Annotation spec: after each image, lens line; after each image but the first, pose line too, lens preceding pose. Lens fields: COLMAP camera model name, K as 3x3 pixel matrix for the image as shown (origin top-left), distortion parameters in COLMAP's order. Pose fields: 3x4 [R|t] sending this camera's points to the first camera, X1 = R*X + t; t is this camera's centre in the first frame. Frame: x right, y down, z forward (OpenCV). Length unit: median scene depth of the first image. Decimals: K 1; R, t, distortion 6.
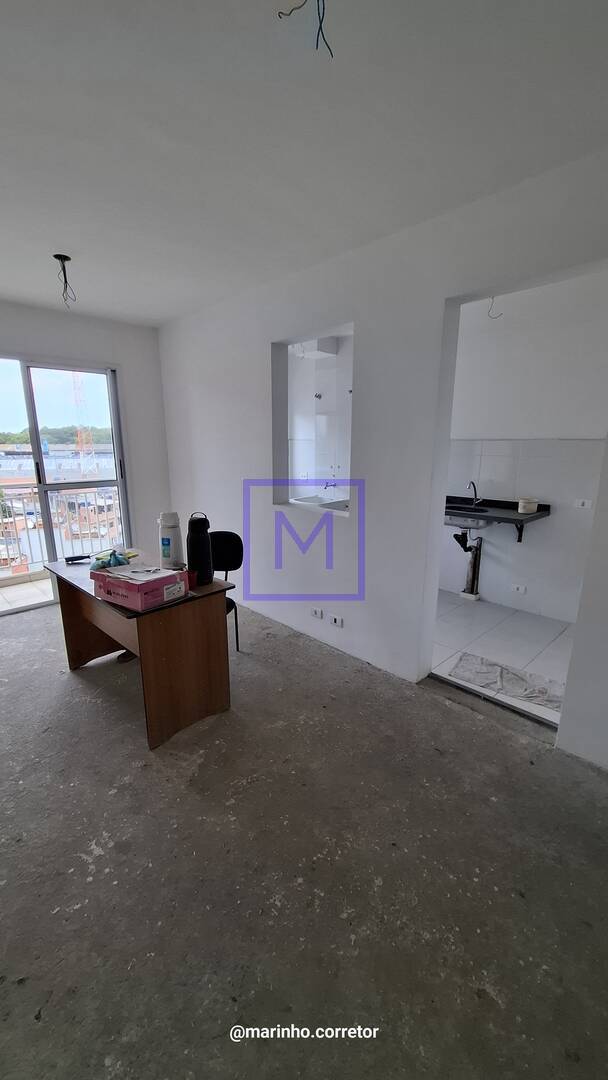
lens RADIAL K [[433.0, 0, 307.3], [0, 433.0, 548.4], [0, 0, 1]] dist [-0.011116, 0.003833]
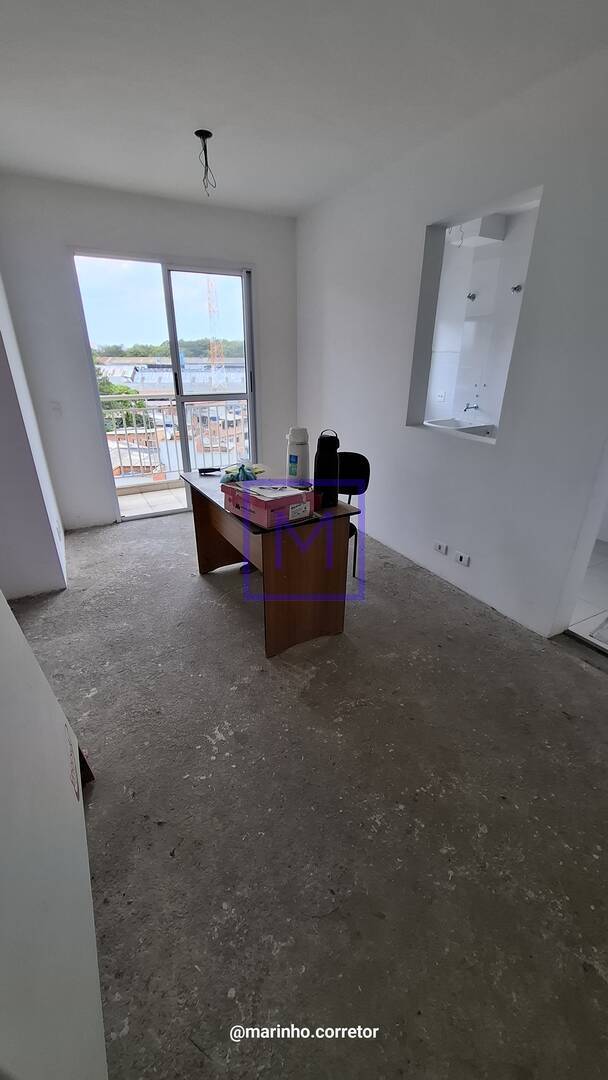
lens RADIAL K [[436.7, 0, 304.6], [0, 436.7, 555.2], [0, 0, 1]] dist [-0.010071, 0.000386]
pose [[0.960668, 0.119045, -0.250890, -0.030508], [-0.070405, 0.978346, 0.194634, 0.003100], [0.268627, -0.169315, 0.948247, 0.040528]]
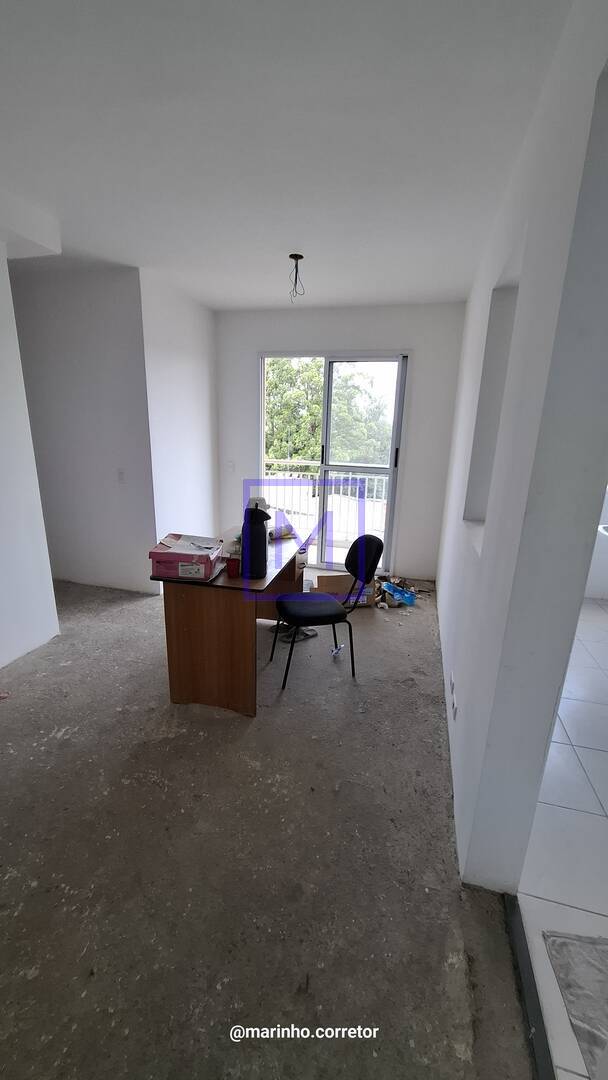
lens RADIAL K [[427.2, 0, 304.2], [0, 427.2, 546.2], [0, 0, 1]] dist [-0.007400, 0.000196]
pose [[0.509422, 0.243459, -0.825359, 0.545189], [-0.233569, 0.962256, 0.139678, -0.134335], [0.828212, 0.121623, 0.547058, 0.553869]]
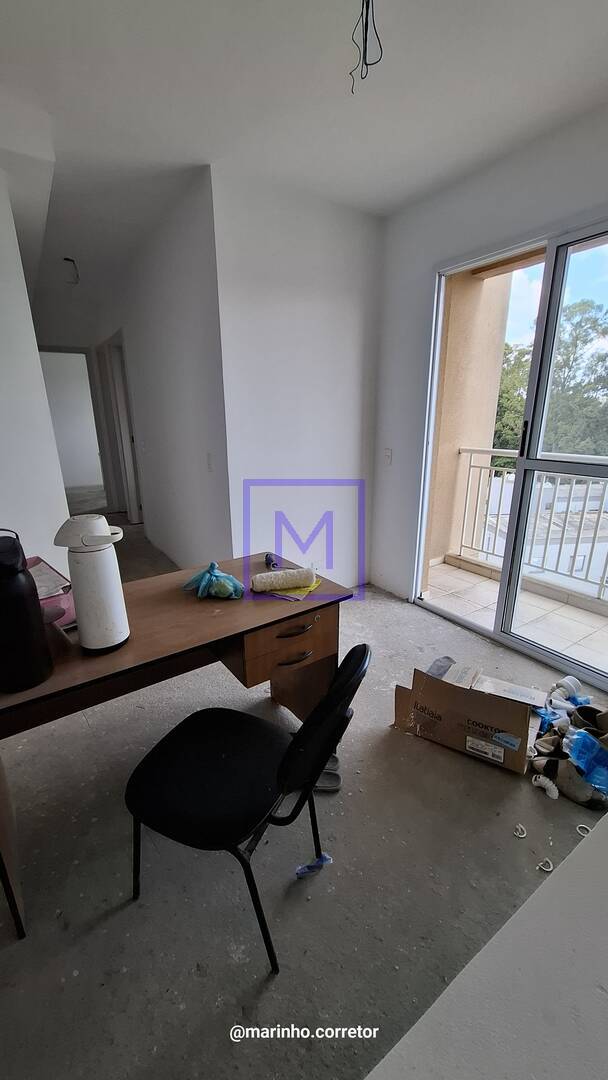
lens RADIAL K [[430.1, 0, 310.4], [0, 430.1, 545.2], [0, 0, 1]] dist [-0.007496, 0.003351]
pose [[-0.191910, 0.291160, -0.937228, 0.069588], [-0.230795, 0.914808, 0.331453, -0.257871], [0.953889, 0.279916, -0.108362, 1.260732]]
